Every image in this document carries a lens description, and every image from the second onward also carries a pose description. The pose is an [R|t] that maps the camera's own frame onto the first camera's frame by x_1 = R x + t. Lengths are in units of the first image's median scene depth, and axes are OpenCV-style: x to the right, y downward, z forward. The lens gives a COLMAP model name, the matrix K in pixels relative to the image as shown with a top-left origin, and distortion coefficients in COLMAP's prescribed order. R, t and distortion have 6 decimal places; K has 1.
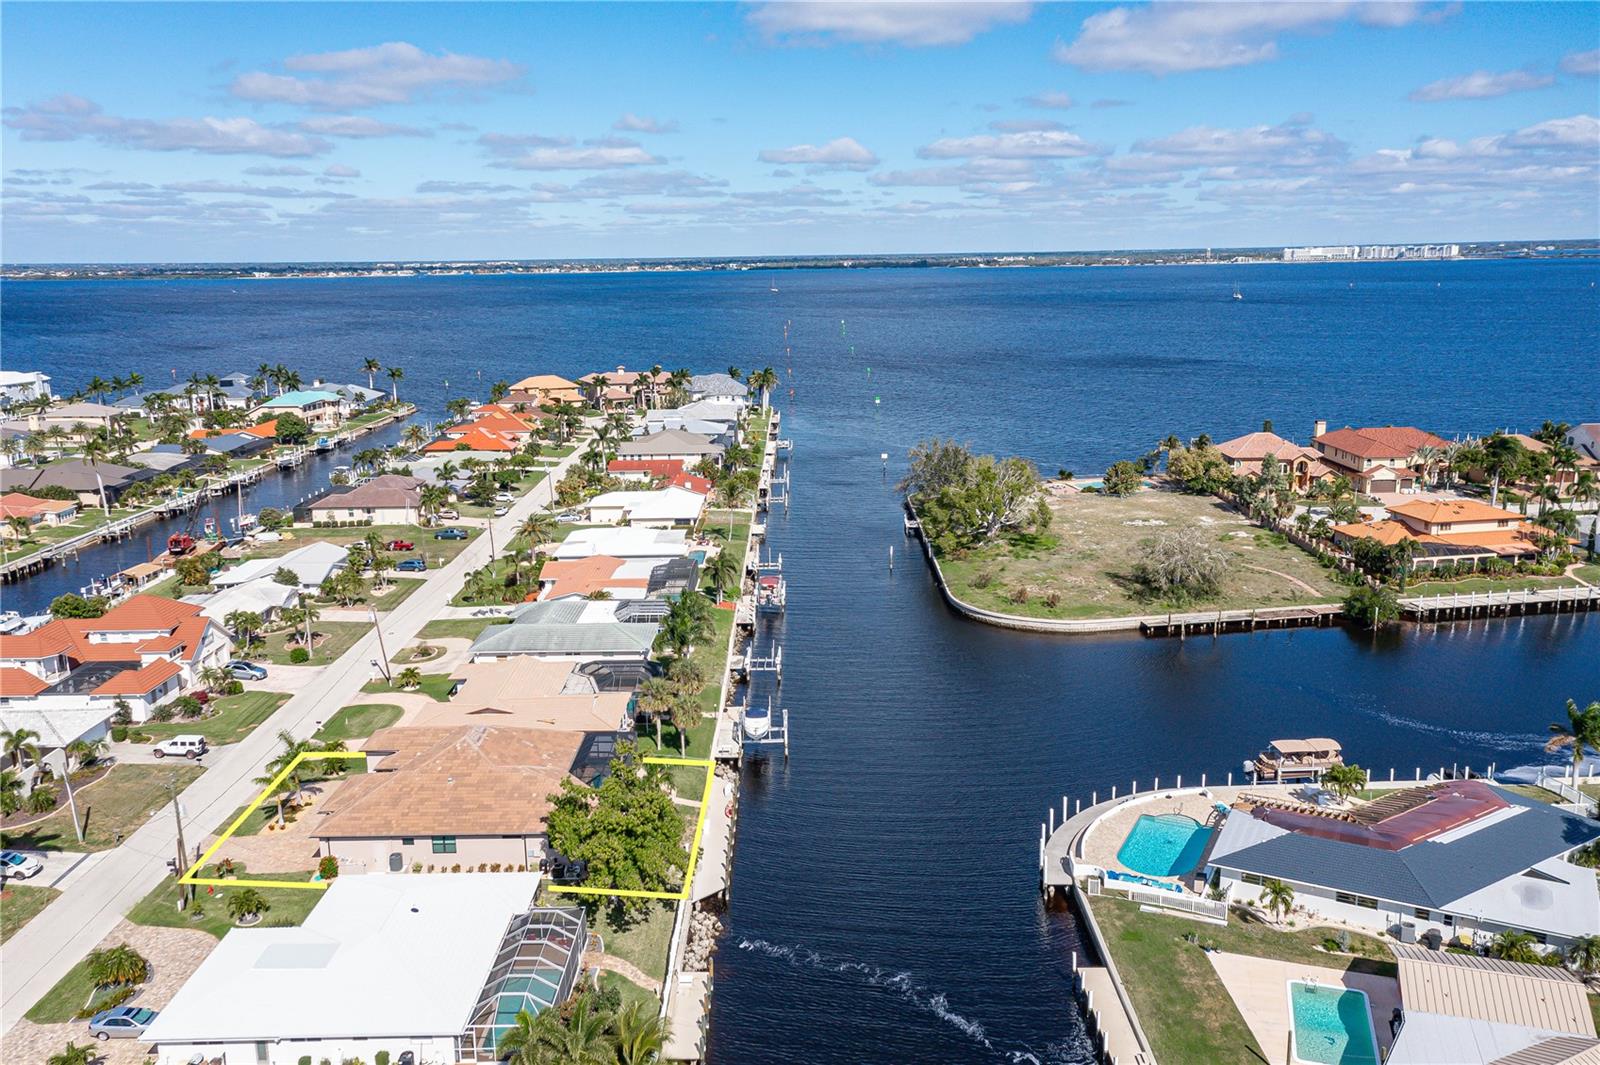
lens RADIAL K [[1262.4, 0, 800.0], [0, 1262.4, 532.5], [0, 0, 1]] dist [0.003428, 0.046862]
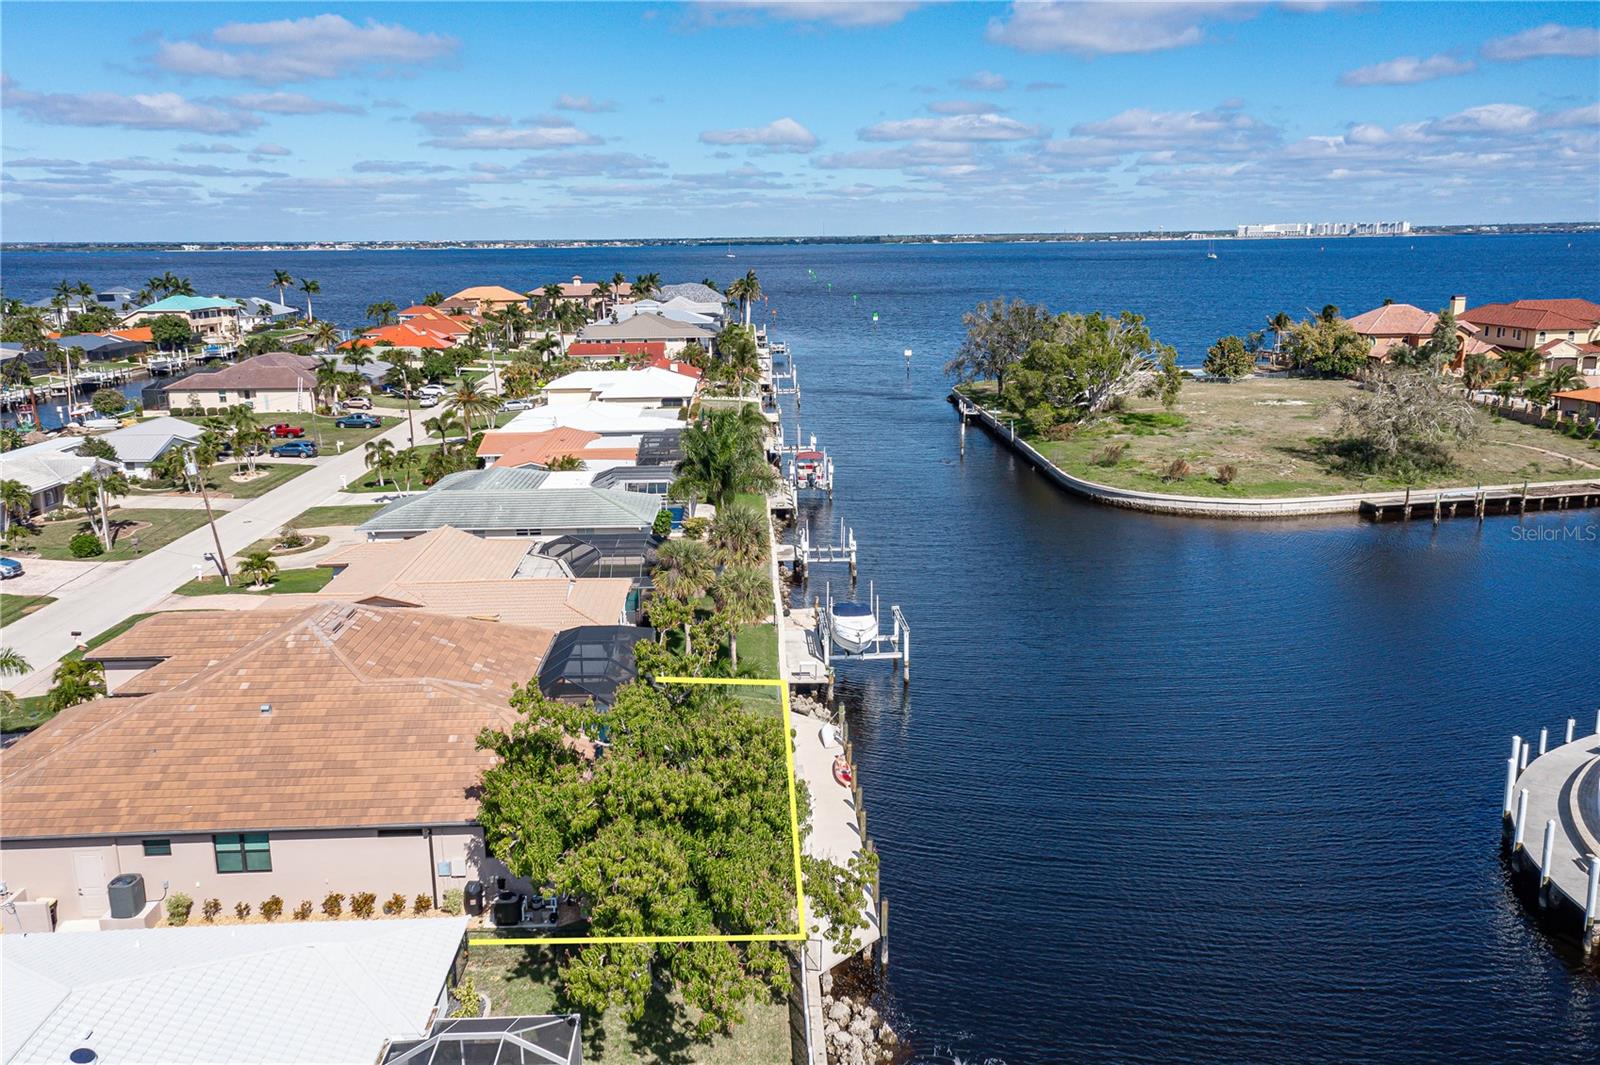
lens RADIAL K [[1262.4, 0, 800.0], [0, 1262.4, 532.5], [0, 0, 1]] dist [0.003428, 0.046862]
pose [[0.999181, -0.006806, 0.039877, -0.061847], [0.006325, 0.999906, 0.012186, 0.077048], [-0.039956, -0.011924, 0.999130, 0.324505]]
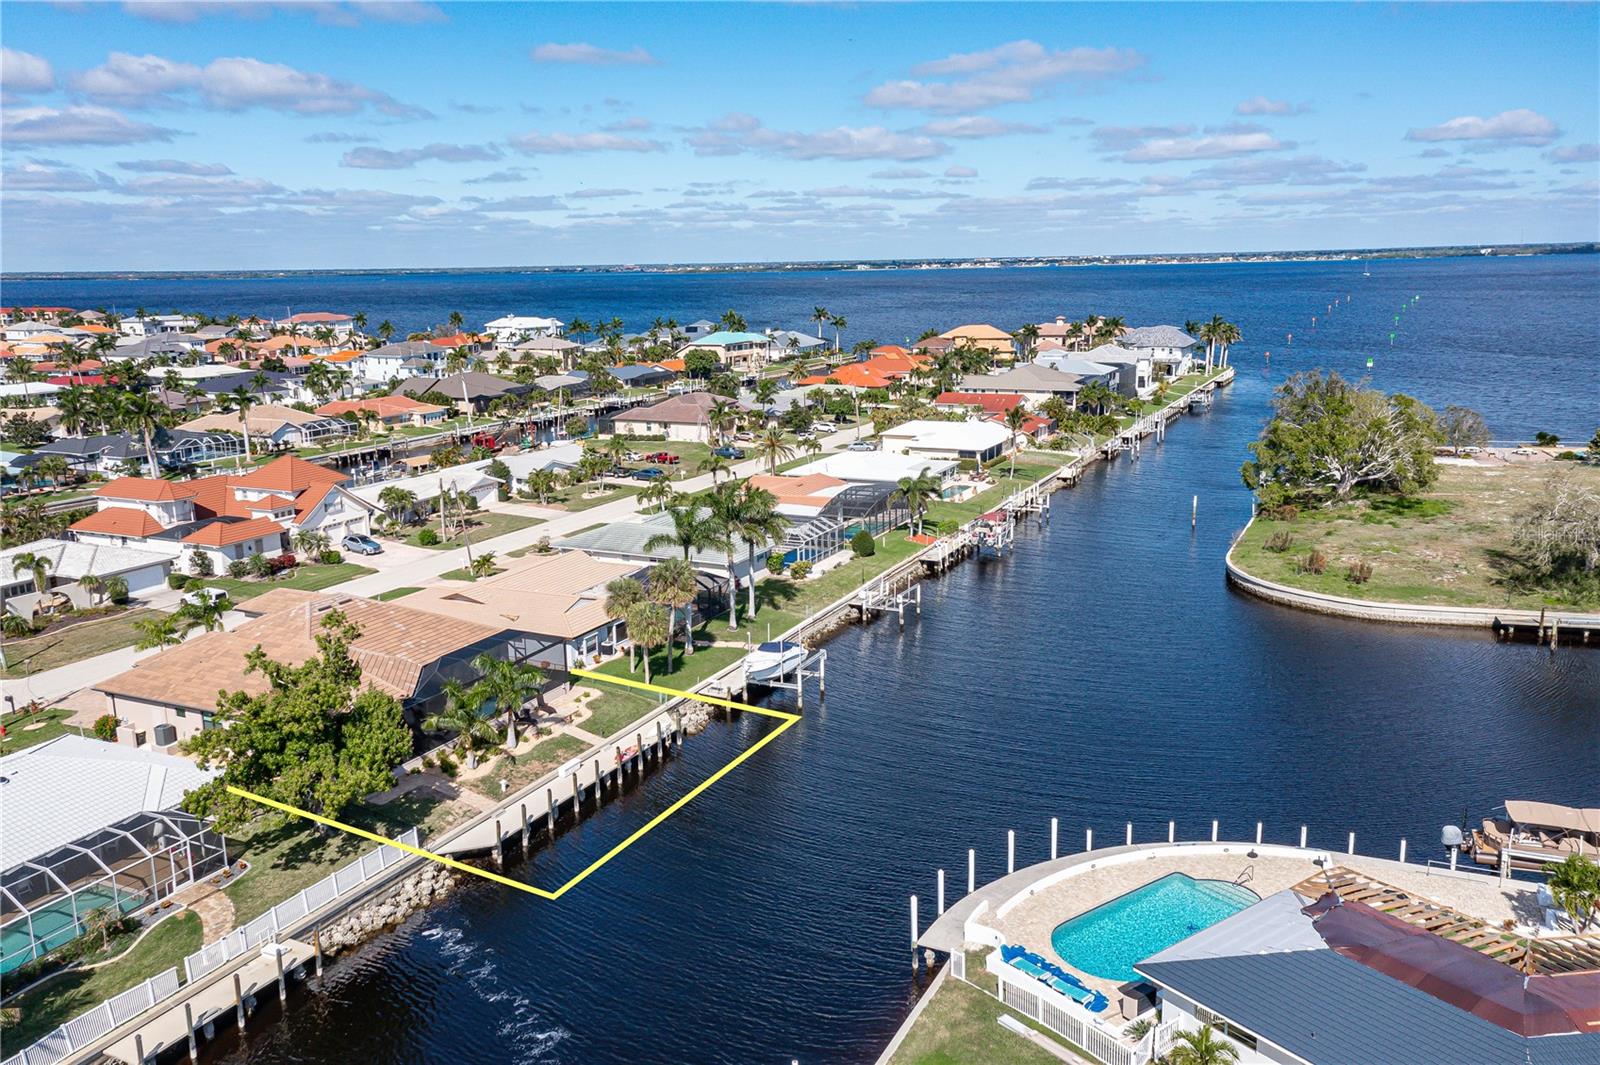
lens RADIAL K [[1269.7, 0, 800.0], [0, 1269.7, 532.5], [0, 0, 1]] dist [0.007709, 0.049826]
pose [[0.896731, 0.088483, -0.433640, 0.229159], [-0.088020, 0.995893, 0.021192, 0.044997], [0.433734, 0.019166, 0.900837, 0.252161]]
